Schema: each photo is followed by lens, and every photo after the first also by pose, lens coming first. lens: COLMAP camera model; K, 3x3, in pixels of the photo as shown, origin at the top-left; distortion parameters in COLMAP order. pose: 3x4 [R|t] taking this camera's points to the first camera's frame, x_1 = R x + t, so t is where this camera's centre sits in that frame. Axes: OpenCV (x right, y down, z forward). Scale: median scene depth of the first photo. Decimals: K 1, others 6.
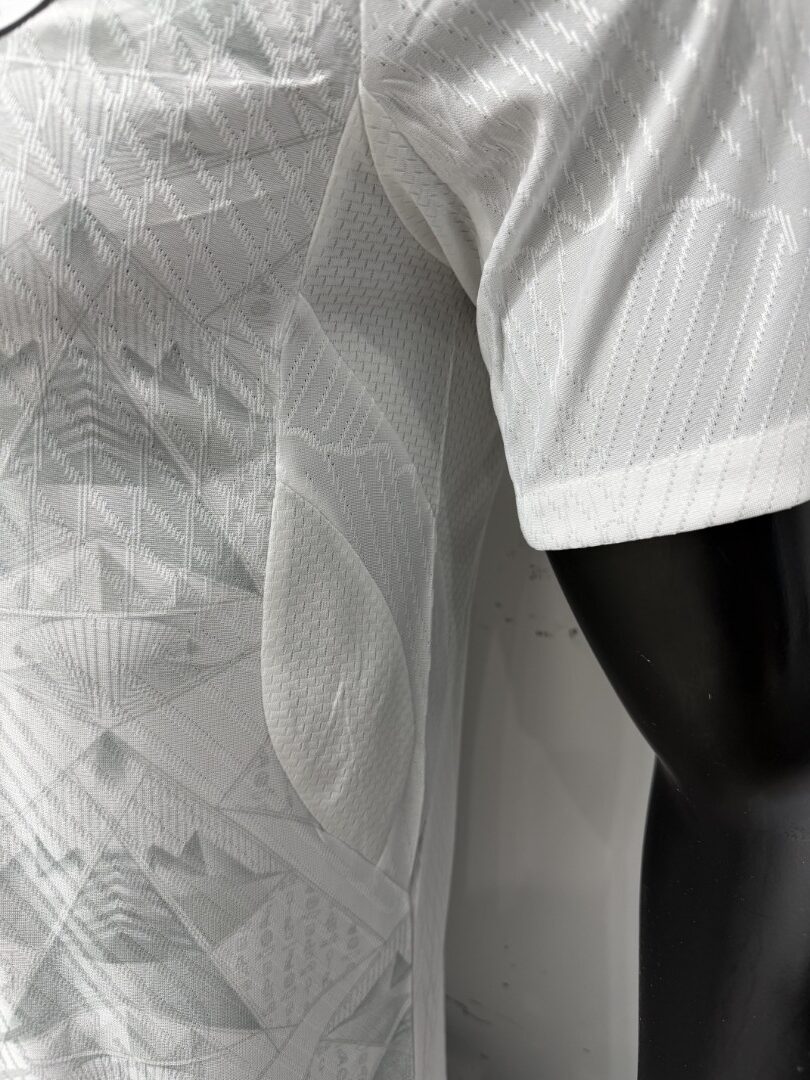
lens RADIAL K [[787.9, 0, 405.0], [0, 787.9, 540.0], [0, 0, 1]] dist [0.021612, -0.071334]
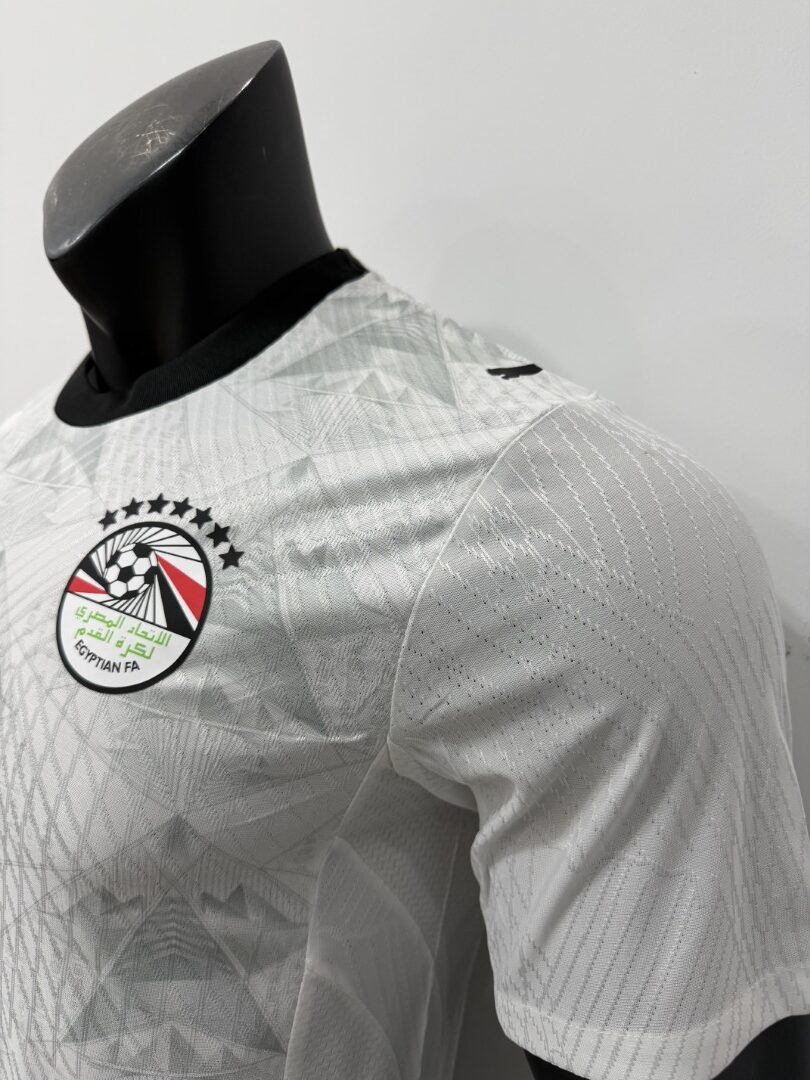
lens RADIAL K [[787.9, 0, 405.0], [0, 787.9, 540.0], [0, 0, 1]] dist [0.021612, -0.071334]
pose [[0.990796, 0.092065, -0.099231, 0.072698], [-0.097989, 0.993578, -0.056569, -0.799475], [0.093386, 0.065772, 0.993455, -0.368278]]
